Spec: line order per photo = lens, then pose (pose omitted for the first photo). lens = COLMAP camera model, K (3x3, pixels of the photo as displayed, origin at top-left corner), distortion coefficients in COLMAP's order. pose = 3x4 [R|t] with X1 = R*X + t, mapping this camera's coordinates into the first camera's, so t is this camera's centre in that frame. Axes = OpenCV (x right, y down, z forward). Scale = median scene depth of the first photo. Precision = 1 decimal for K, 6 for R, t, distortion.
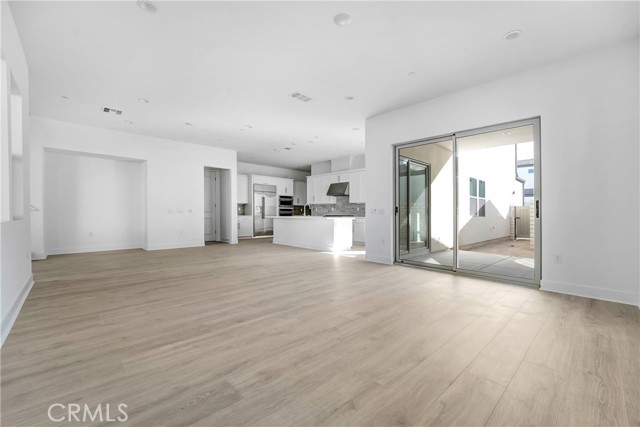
lens RADIAL K [[265.0, 0, 320.0], [0, 265.0, 213.5], [0, 0, 1]] dist [0.000041, -0.000002]
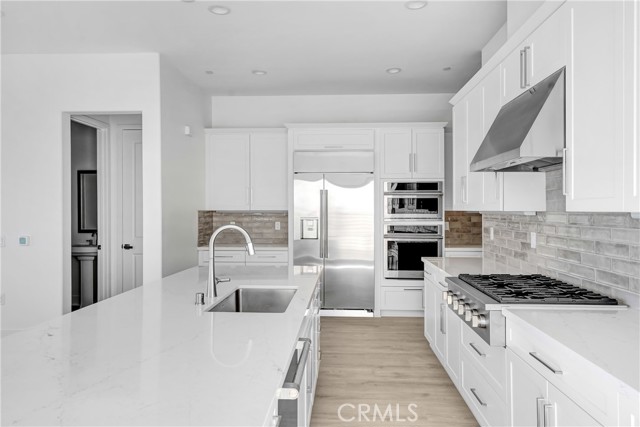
lens RADIAL K [[436.9, 0, 320.0], [0, 436.9, 213.5], [0, 0, 1]] dist [0.000762, 0.000119]
pose [[0.690782, -0.001368, -0.723062, 0.164093], [0.002048, 0.999998, 0.000064, -0.033644], [0.723061, -0.001525, 0.690783, 0.631726]]
